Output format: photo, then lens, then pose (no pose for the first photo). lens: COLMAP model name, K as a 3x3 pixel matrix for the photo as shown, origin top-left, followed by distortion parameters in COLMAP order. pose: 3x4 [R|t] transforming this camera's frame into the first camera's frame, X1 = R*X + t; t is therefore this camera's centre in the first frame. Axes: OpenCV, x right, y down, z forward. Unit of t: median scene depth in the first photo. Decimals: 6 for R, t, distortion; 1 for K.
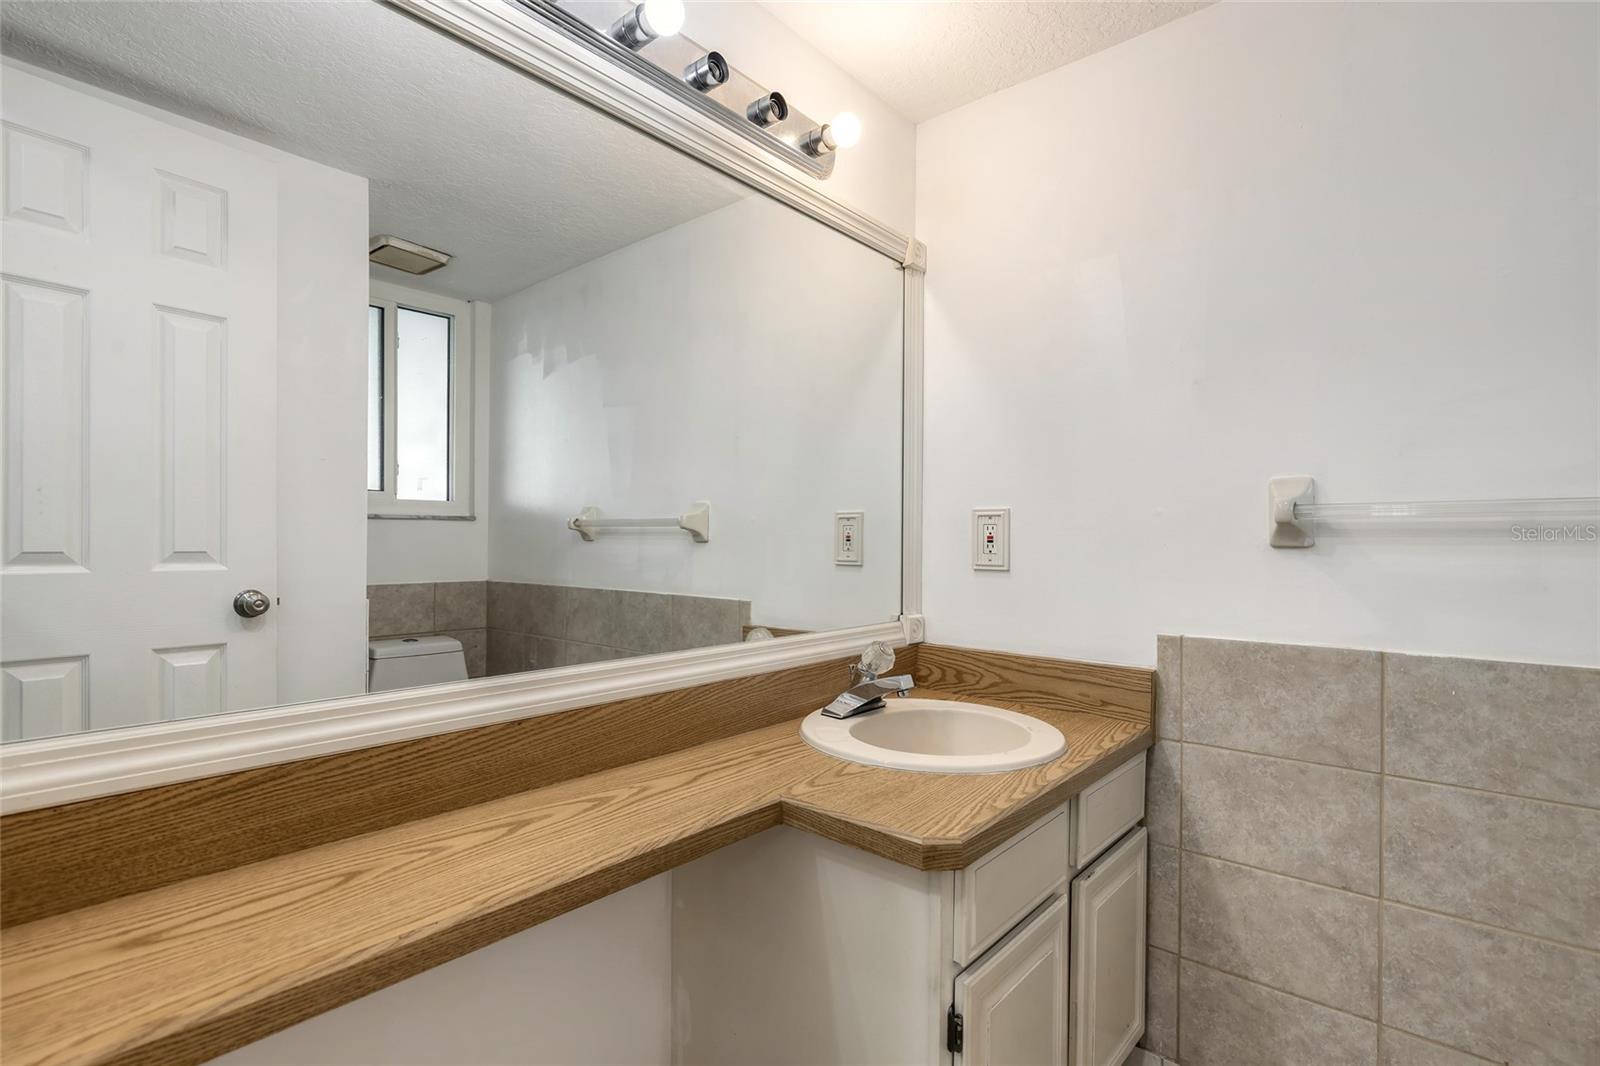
lens RADIAL K [[759.6, 0, 803.2], [0, 759.6, 538.1], [0, 0, 1]] dist [-0.000391, -0.000641]
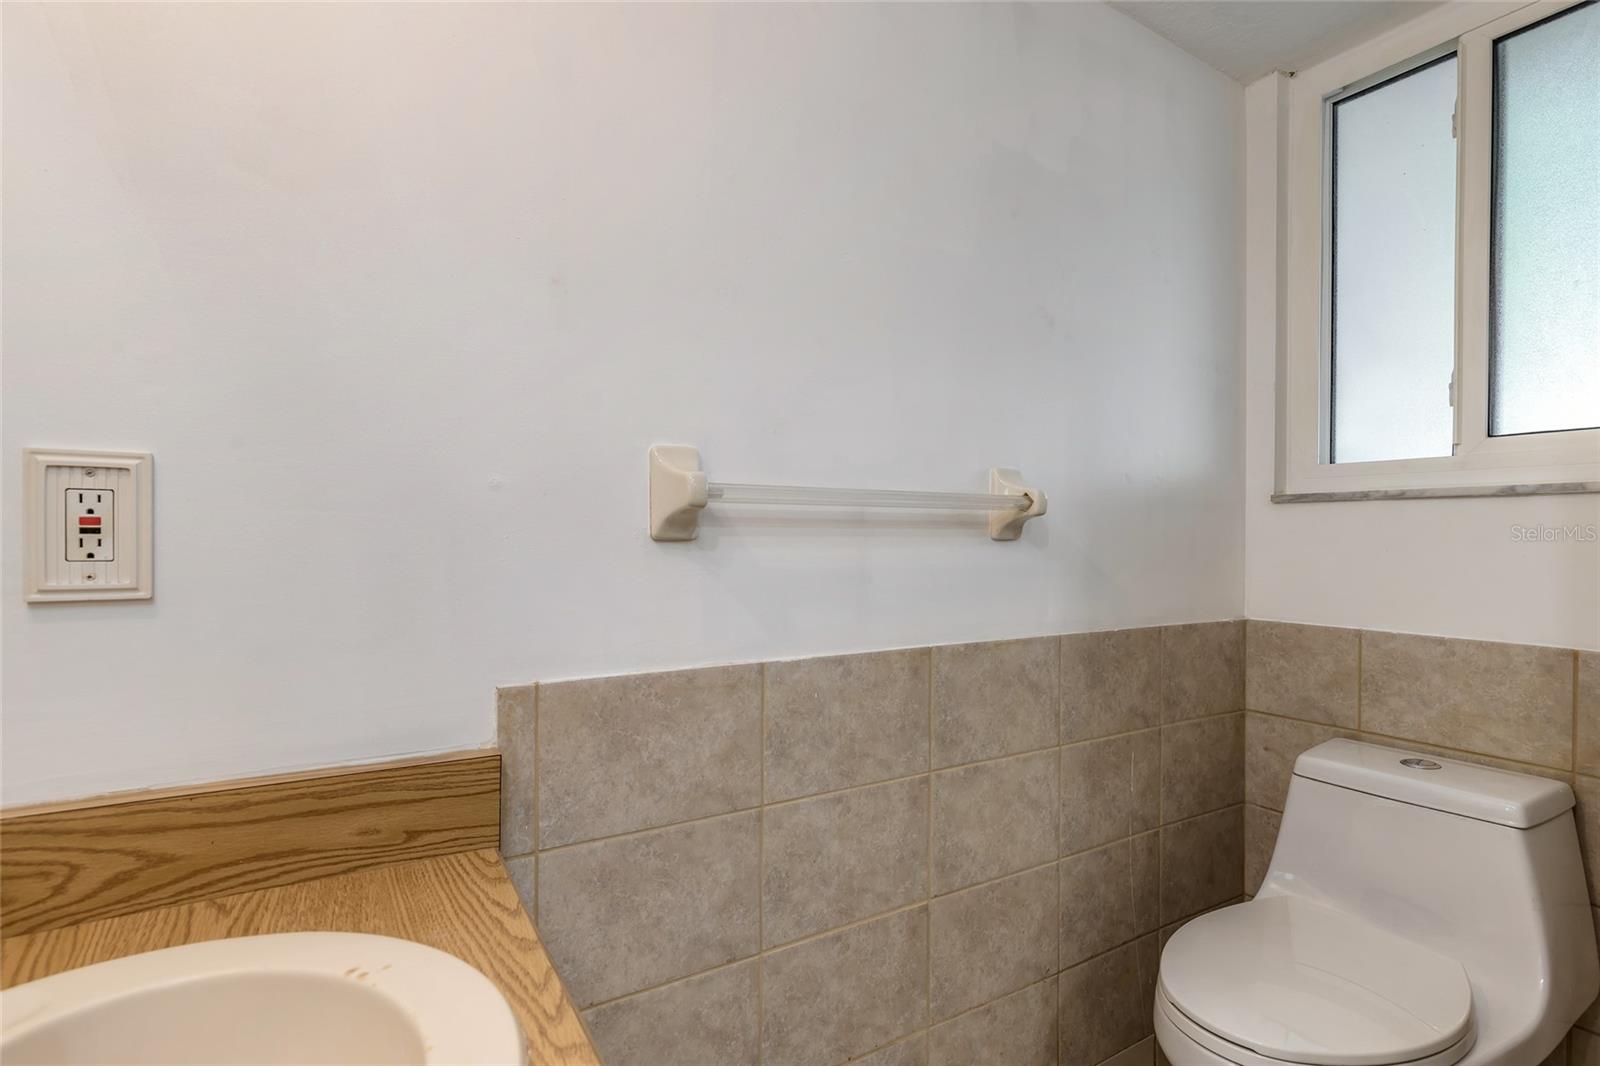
lens RADIAL K [[759.6, 0, 801.5], [0, 759.6, 537.8], [0, 0, 1]] dist [-0.000391, -0.000641]
pose [[0.316954, -0.007699, 0.948410, -0.024398], [-0.006137, 0.999929, 0.010169, 0.001844], [-0.948421, -0.009044, 0.316884, 0.645256]]
